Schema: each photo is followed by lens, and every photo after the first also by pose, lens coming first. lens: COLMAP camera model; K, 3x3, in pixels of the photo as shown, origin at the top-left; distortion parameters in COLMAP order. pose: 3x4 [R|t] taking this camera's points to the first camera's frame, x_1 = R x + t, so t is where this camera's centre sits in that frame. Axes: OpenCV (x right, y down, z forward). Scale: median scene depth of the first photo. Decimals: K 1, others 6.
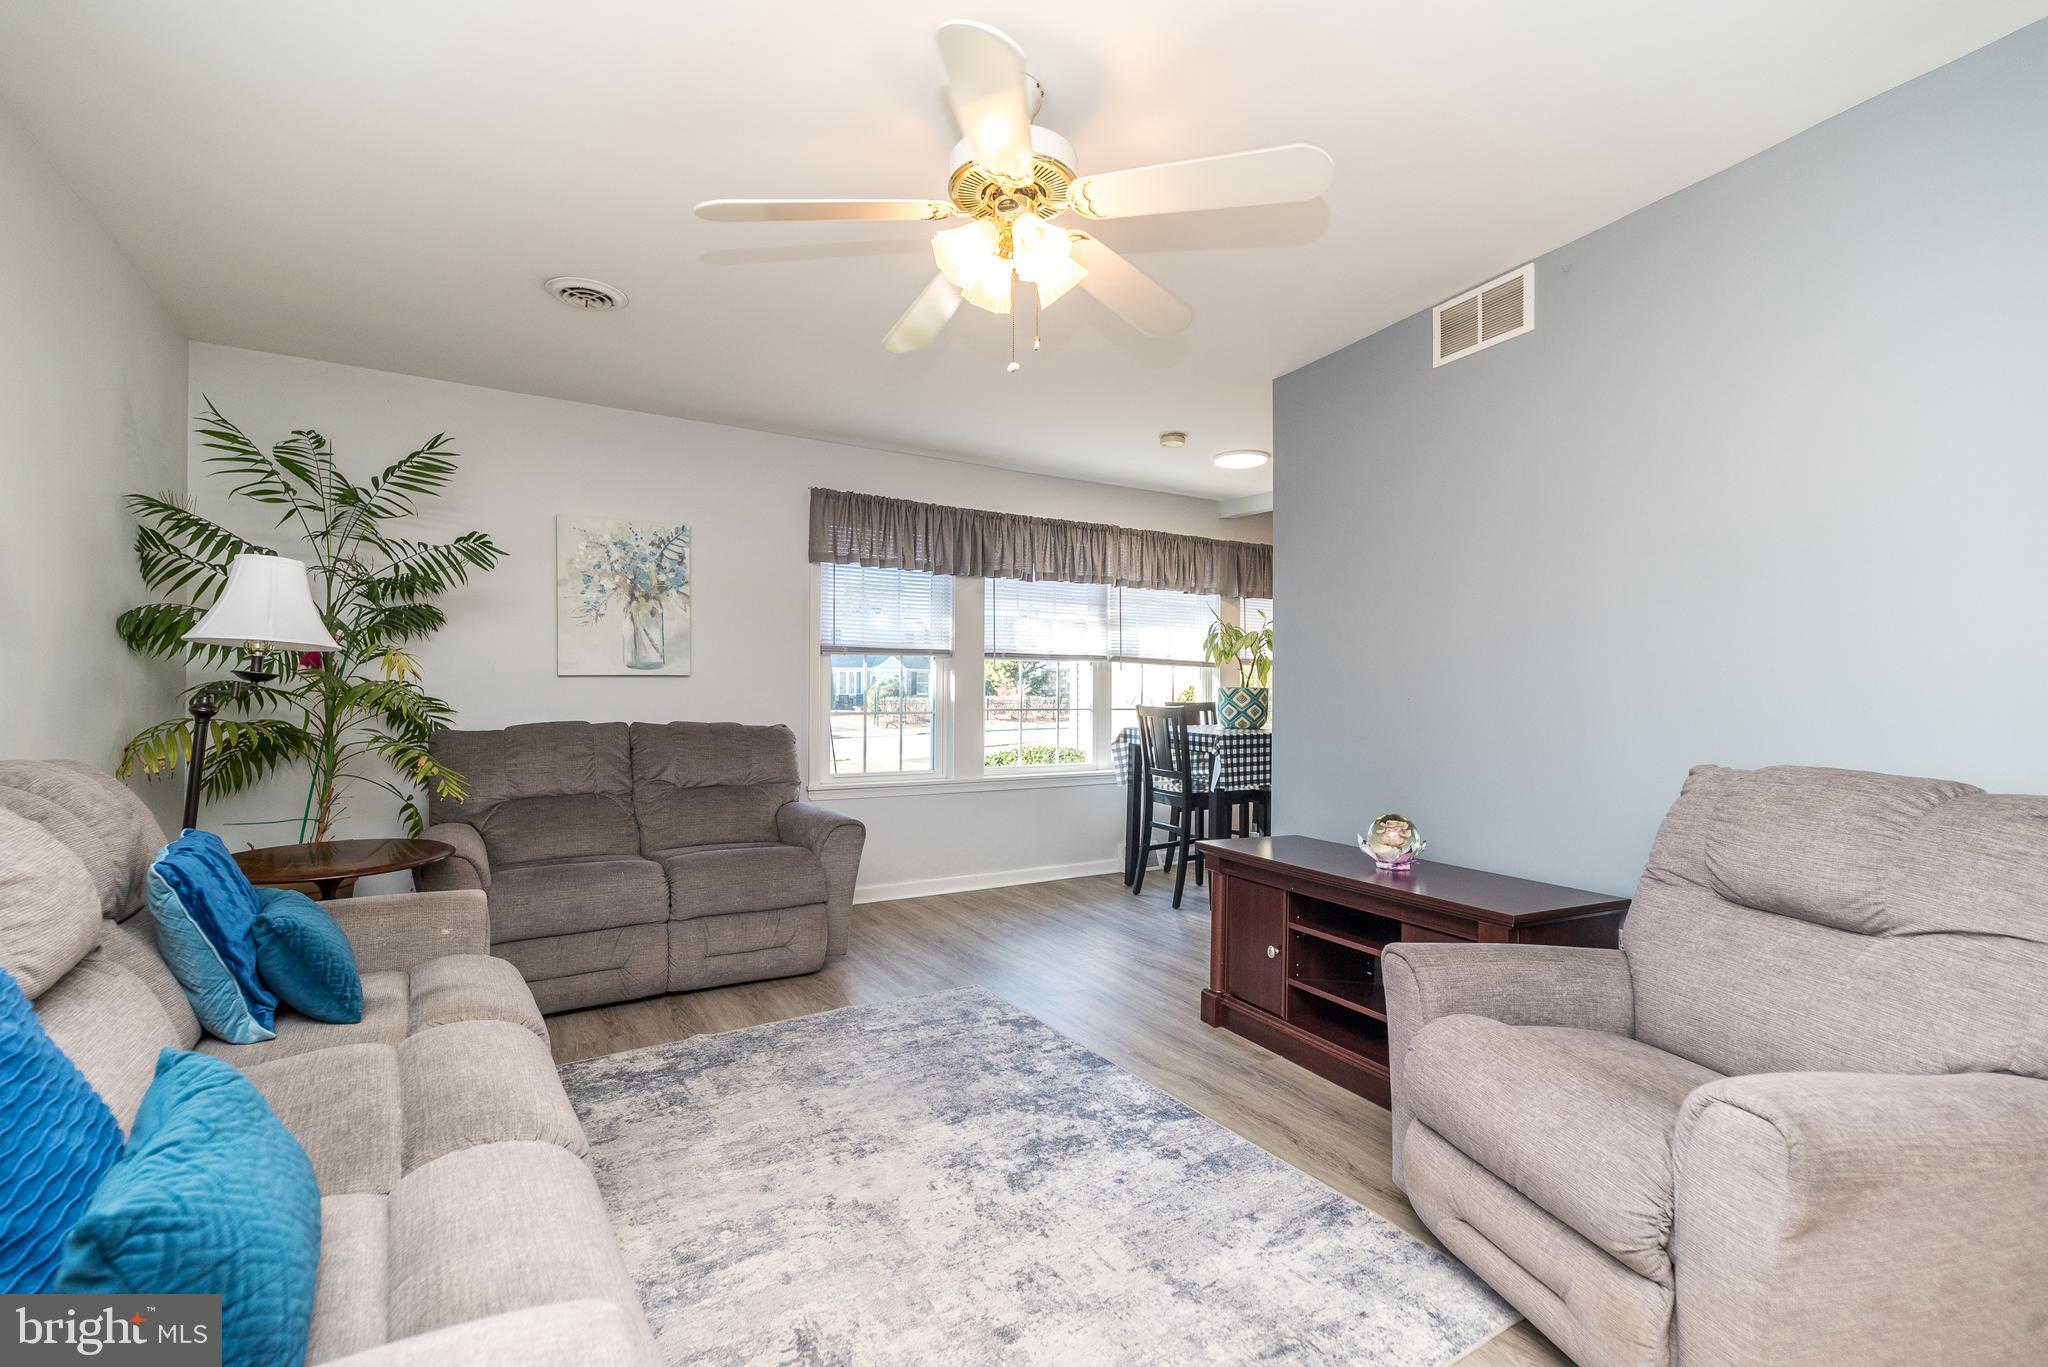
lens RADIAL K [[907.7, 0, 1020.3], [0, 907.7, 691.2], [0, 0, 1]] dist [0.001716, 0.005233]
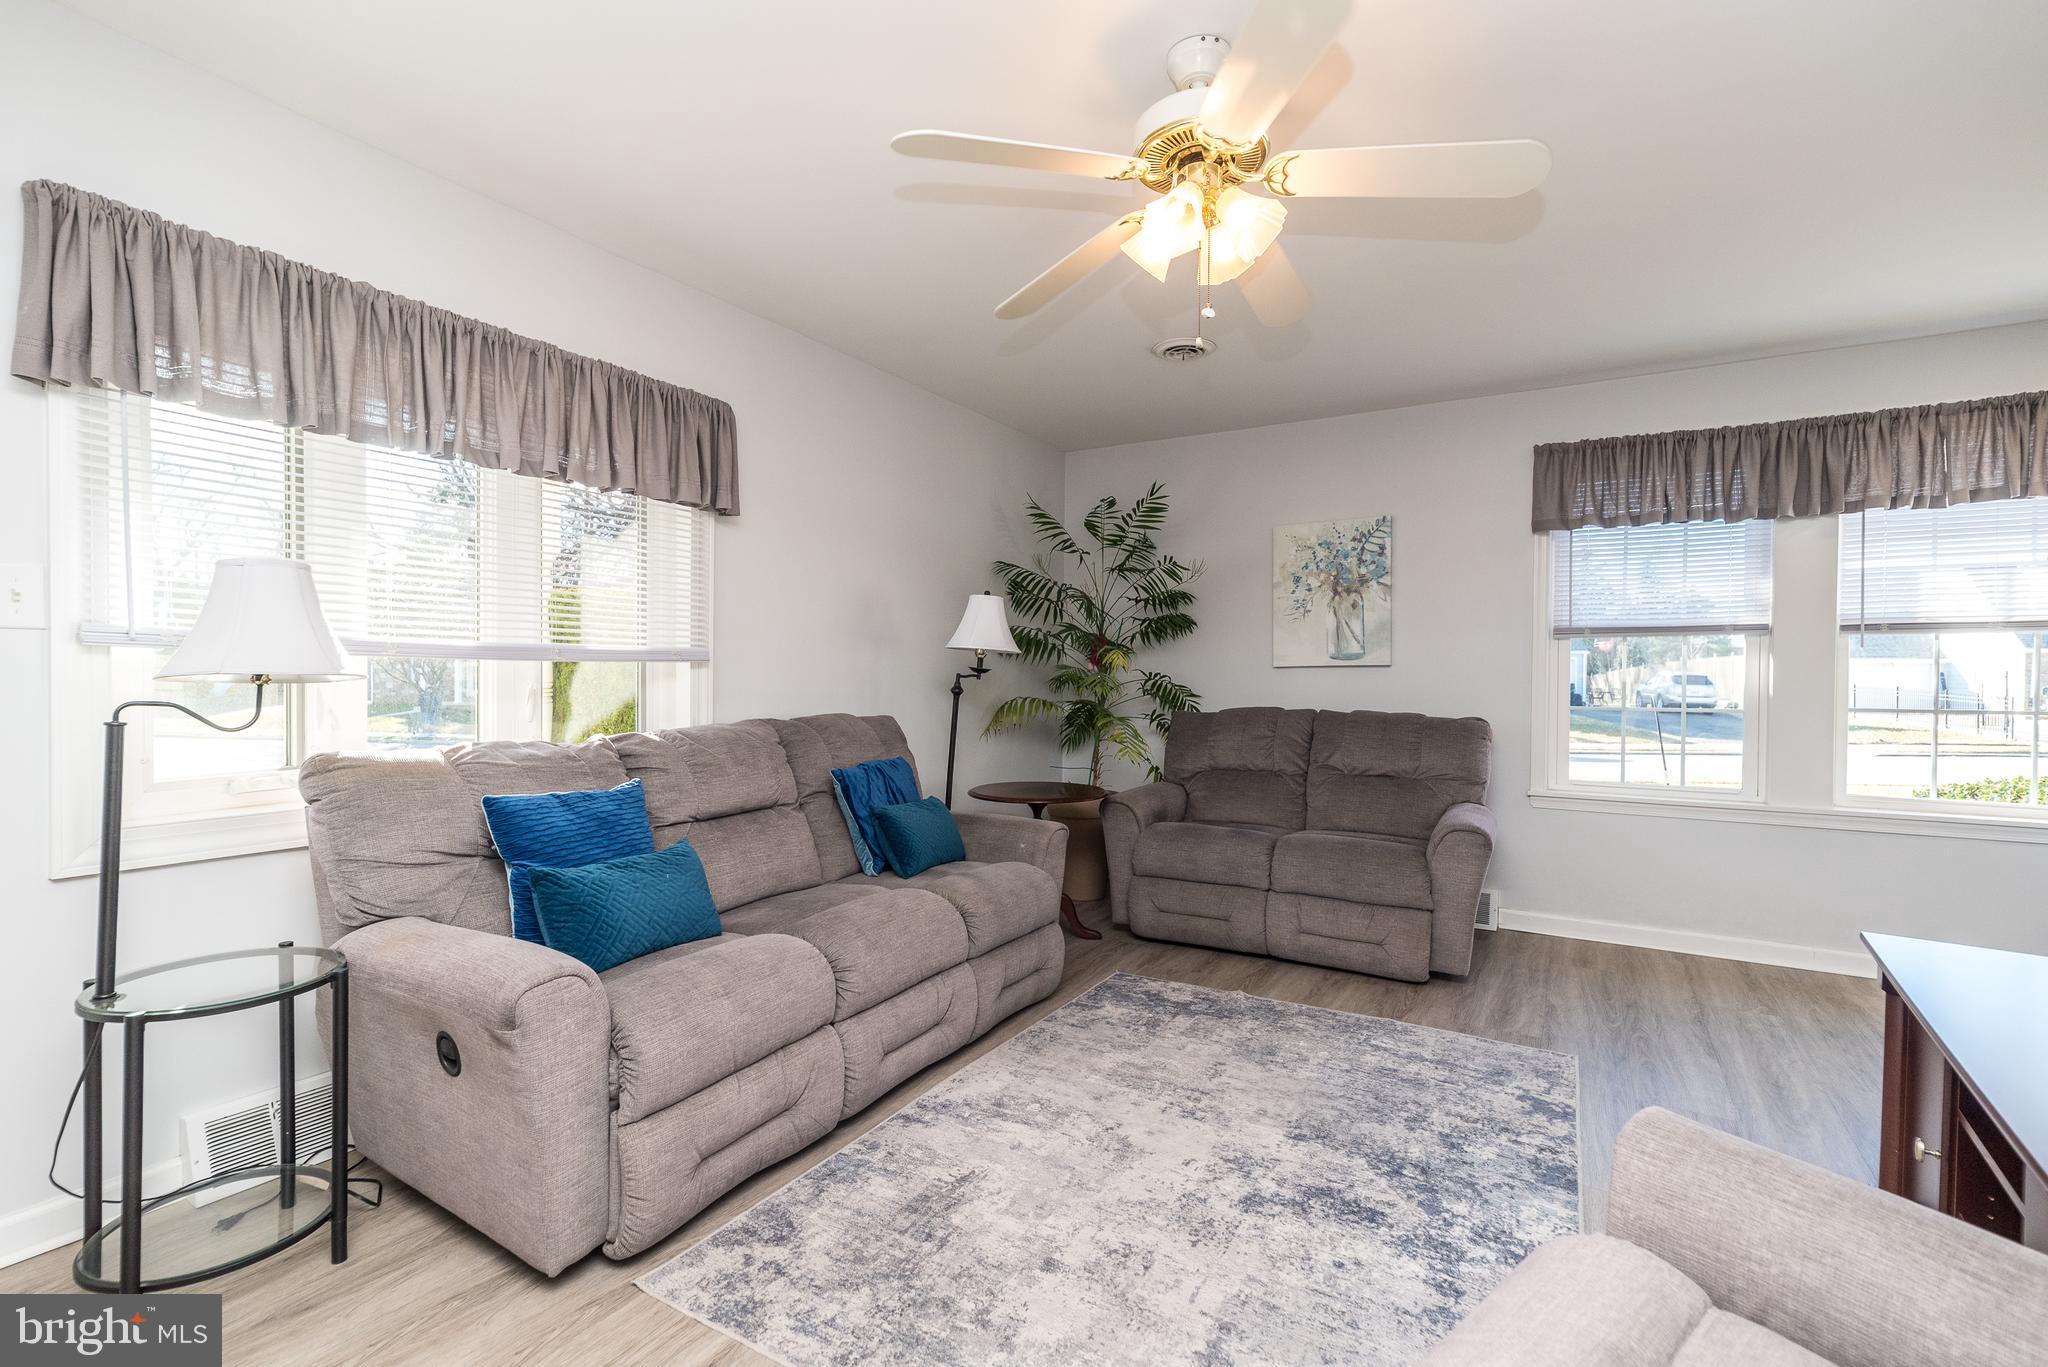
lens RADIAL K [[923.0, 0, 1021.5], [0, 923.0, 686.5], [0, 0, 1]] dist [0.002934, 0.000083]
pose [[0.459514, 0.006073, -0.888150, 0.504233], [-0.003554, 0.999981, 0.004999, 0.003673], [0.888164, 0.000859, 0.459526, 0.243681]]
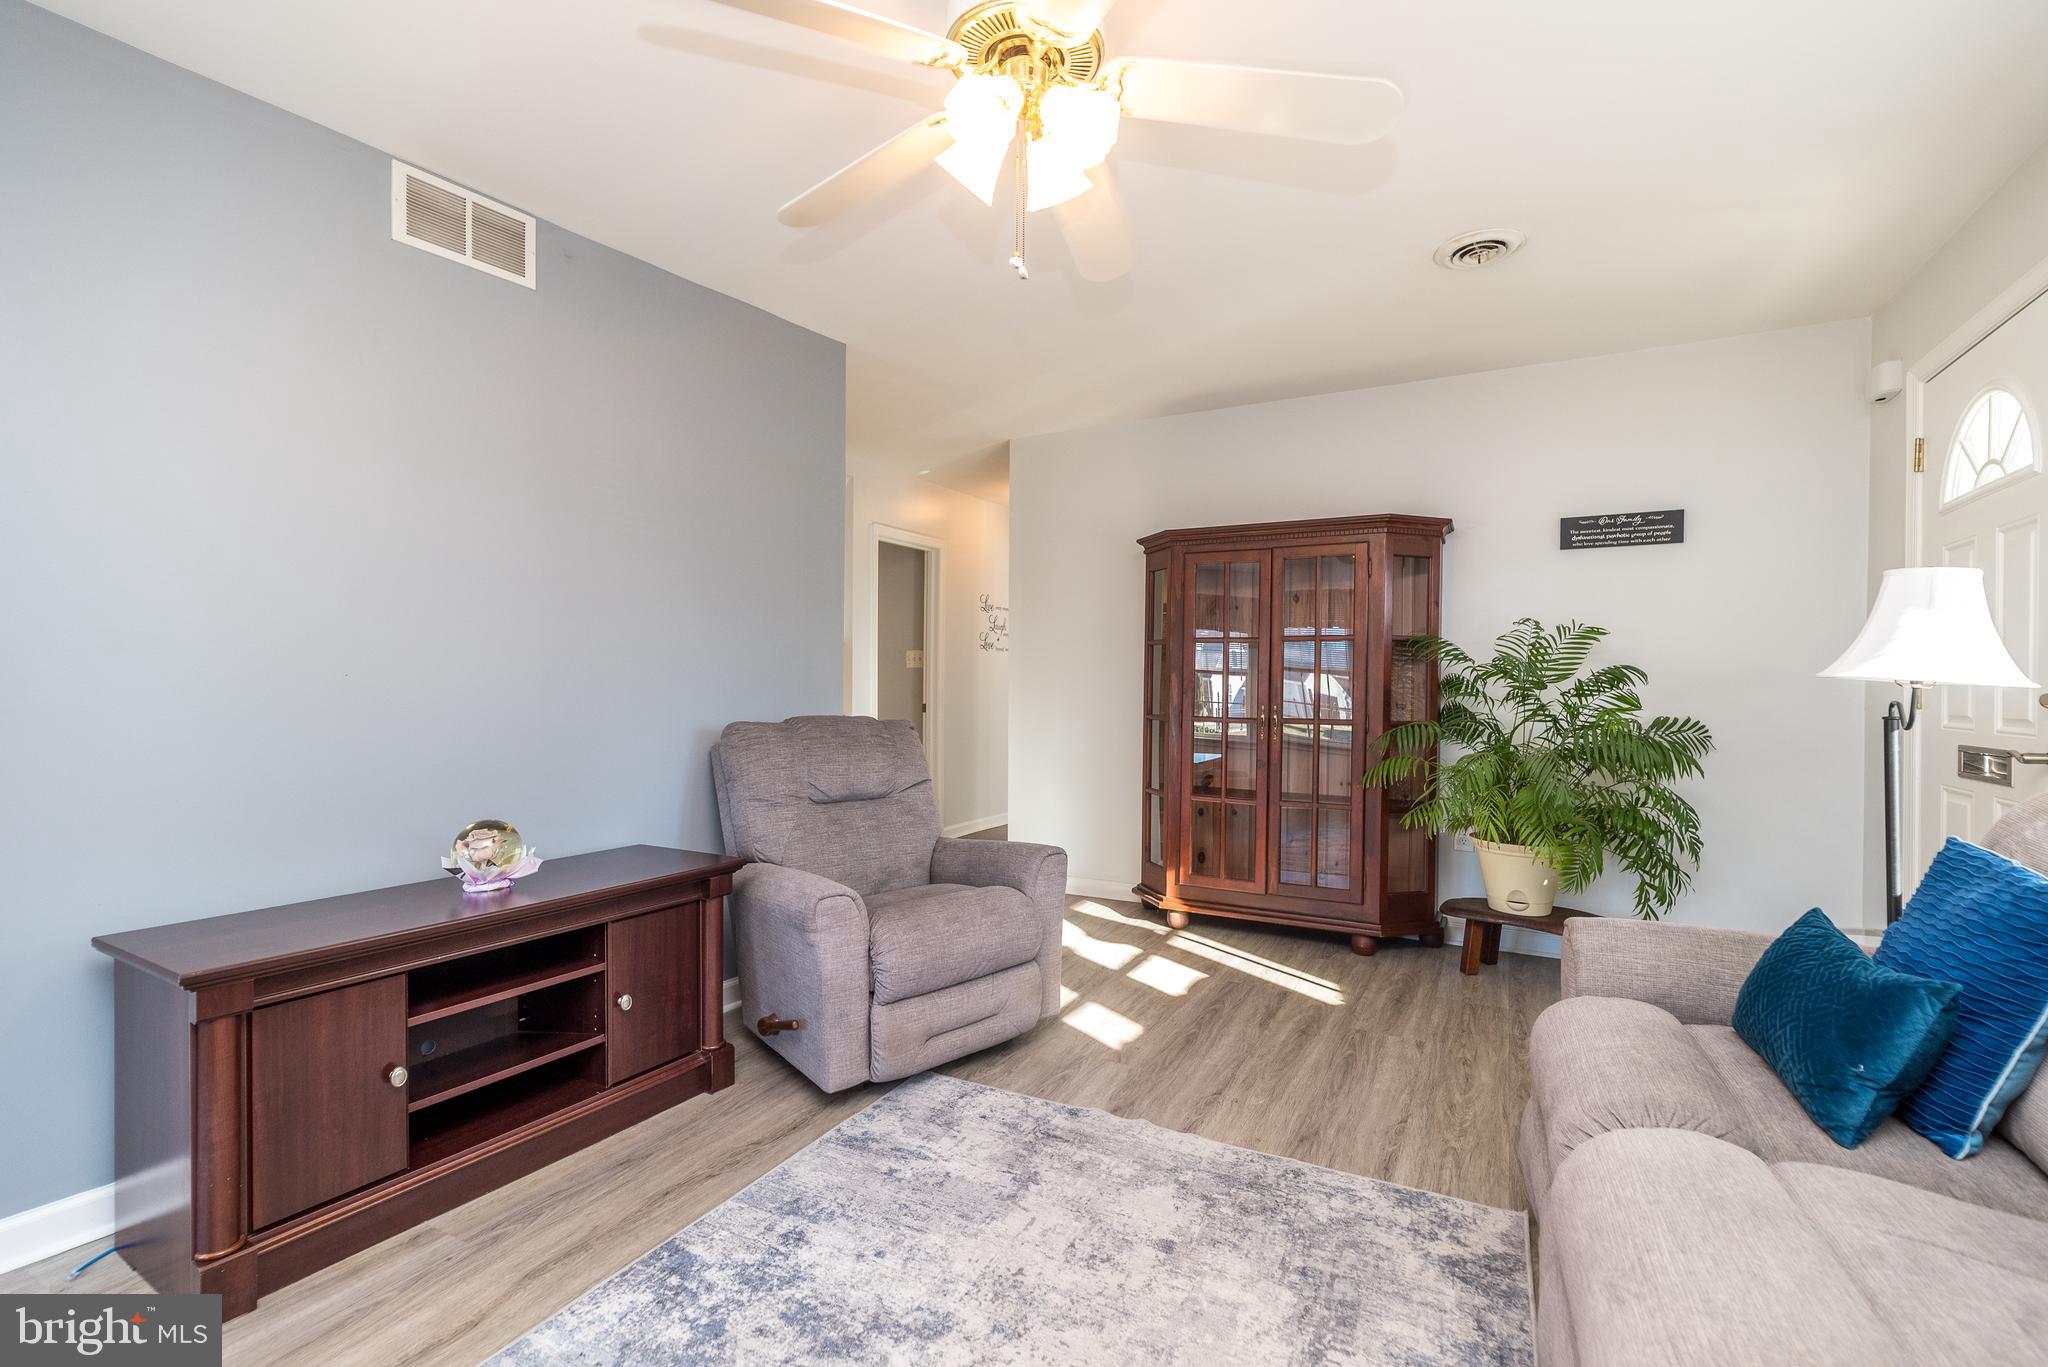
lens RADIAL K [[901.2, 0, 1031.2], [0, 901.2, 685.9], [0, 0, 1]] dist [0.005516, 0.000156]
pose [[-0.510216, -0.013272, 0.859944, -0.463481], [-0.009240, 0.999908, 0.009950, 0.005775], [-0.859997, -0.002869, -0.510291, 0.906645]]
